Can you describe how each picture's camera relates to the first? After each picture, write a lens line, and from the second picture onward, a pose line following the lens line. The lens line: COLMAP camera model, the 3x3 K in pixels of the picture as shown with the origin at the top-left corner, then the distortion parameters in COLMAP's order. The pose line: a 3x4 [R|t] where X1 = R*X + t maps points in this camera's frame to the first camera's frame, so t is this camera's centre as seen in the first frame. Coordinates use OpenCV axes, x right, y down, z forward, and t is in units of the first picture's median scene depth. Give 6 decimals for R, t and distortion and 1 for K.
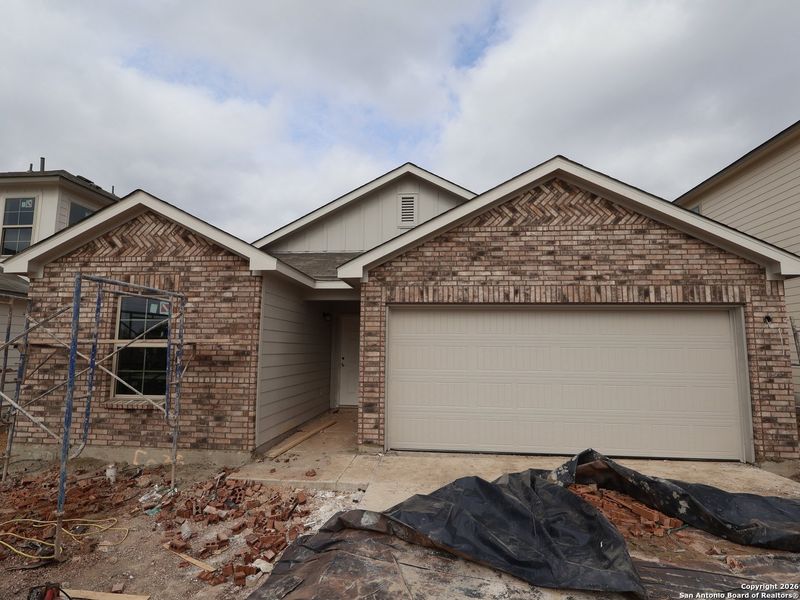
lens RADIAL K [[419.8, 0, 401.3], [0, 419.8, 298.8], [0, 0, 1]] dist [0.000524, 0.001069]
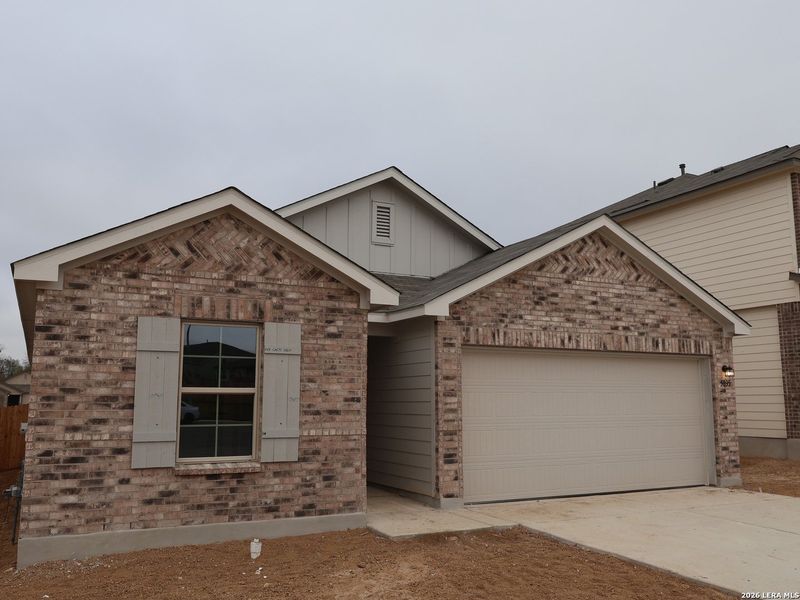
lens RADIAL K [[701.8, 0, 400.0], [0, 701.8, 300.0], [0, 0, 1]] dist [0.002164, 0.001361]
pose [[0.843972, 0.066949, 0.532193, -1.017138], [-0.053873, 0.997743, -0.040081, -0.018804], [-0.533675, 0.005156, 0.845674, -0.243945]]
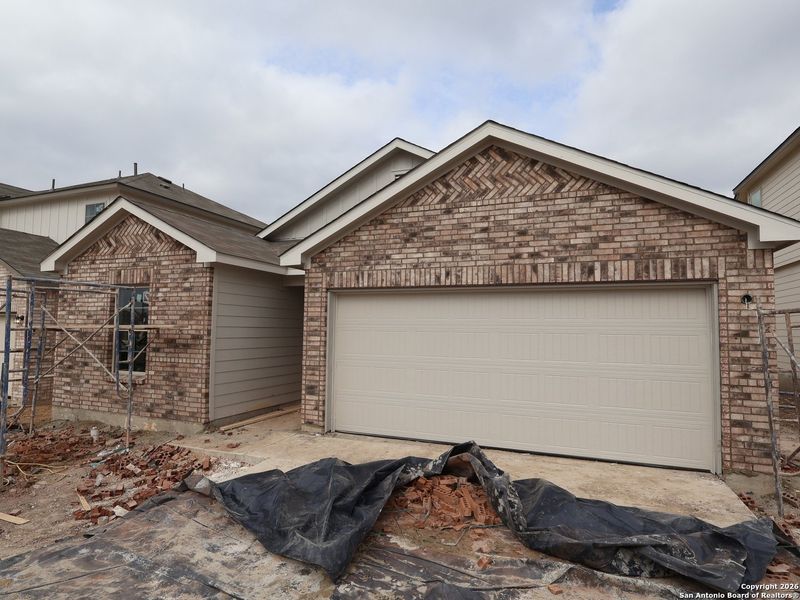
lens RADIAL K [[452.1, 0, 400.0], [0, 452.1, 300.0], [0, 0, 1]] dist [0.002529, -0.000276]
pose [[0.959970, -0.015886, -0.279653, 0.457458], [0.029099, 0.998644, 0.043159, -0.004806], [0.278588, -0.049569, 0.959131, -0.000949]]
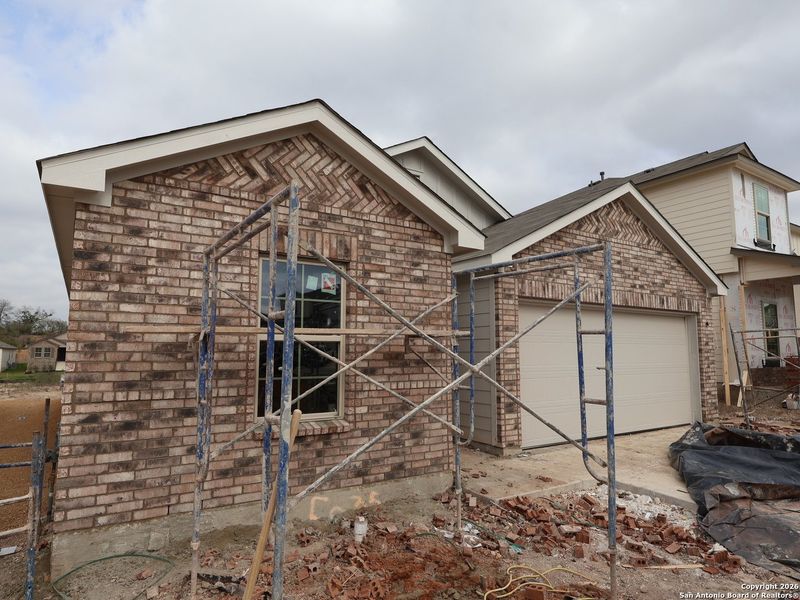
lens RADIAL K [[488.7, 0, 397.6], [0, 488.7, 301.5], [0, 0, 1]] dist [-0.000142, 0.000710]
pose [[0.785888, 0.056173, 0.615812, -0.961328], [-0.065843, 0.997806, -0.006991, 0.048864], [-0.614853, -0.035052, 0.787862, 0.311493]]
